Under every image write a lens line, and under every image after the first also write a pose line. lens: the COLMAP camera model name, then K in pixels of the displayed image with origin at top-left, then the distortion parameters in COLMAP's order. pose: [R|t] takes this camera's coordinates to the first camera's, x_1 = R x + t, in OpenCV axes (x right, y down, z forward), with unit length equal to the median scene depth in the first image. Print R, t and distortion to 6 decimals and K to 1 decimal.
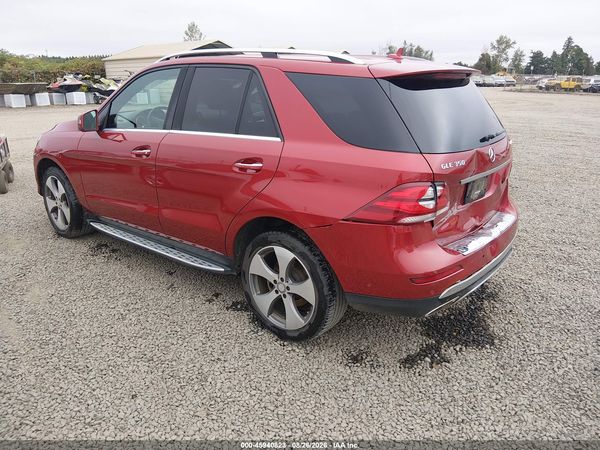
lens RADIAL K [[450.7, 0, 298.5], [0, 450.7, 233.0], [0, 0, 1]] dist [0.088205, -0.141932]
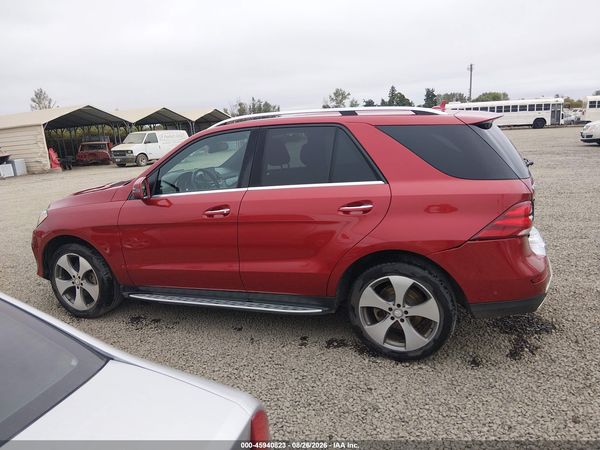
lens RADIAL K [[450.7, 0, 298.5], [0, 450.7, 233.0], [0, 0, 1]] dist [0.088205, -0.141932]
pose [[0.950372, -0.132489, 0.281497, -0.558120], [0.162884, 0.982770, -0.087367, -0.014659], [-0.265071, 0.128882, 0.955577, -0.020499]]
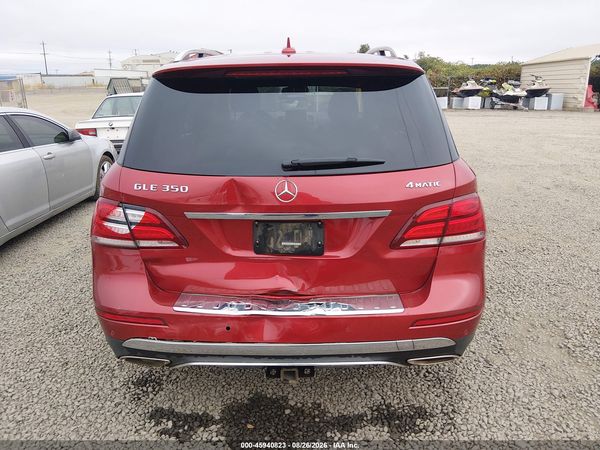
lens RADIAL K [[445.8, 0, 301.1], [0, 445.8, 245.3], [0, 0, 1]] dist [0.002390, -0.003708]
pose [[0.616825, 0.259118, -0.743225, 0.911336], [-0.243735, 0.960725, 0.132665, -0.182615], [0.748411, 0.099319, 0.655756, 0.587424]]
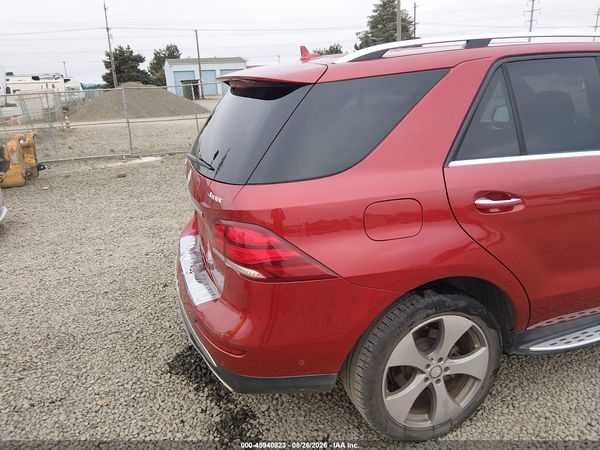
lens RADIAL K [[450.7, 0, 298.5], [0, 450.7, 233.0], [0, 0, 1]] dist [0.088205, -0.141932]
pose [[-0.520657, 0.289727, -0.803103, 1.003959], [-0.250728, 0.847294, 0.468218, -0.517865], [0.816120, 0.445141, -0.368508, 1.487240]]
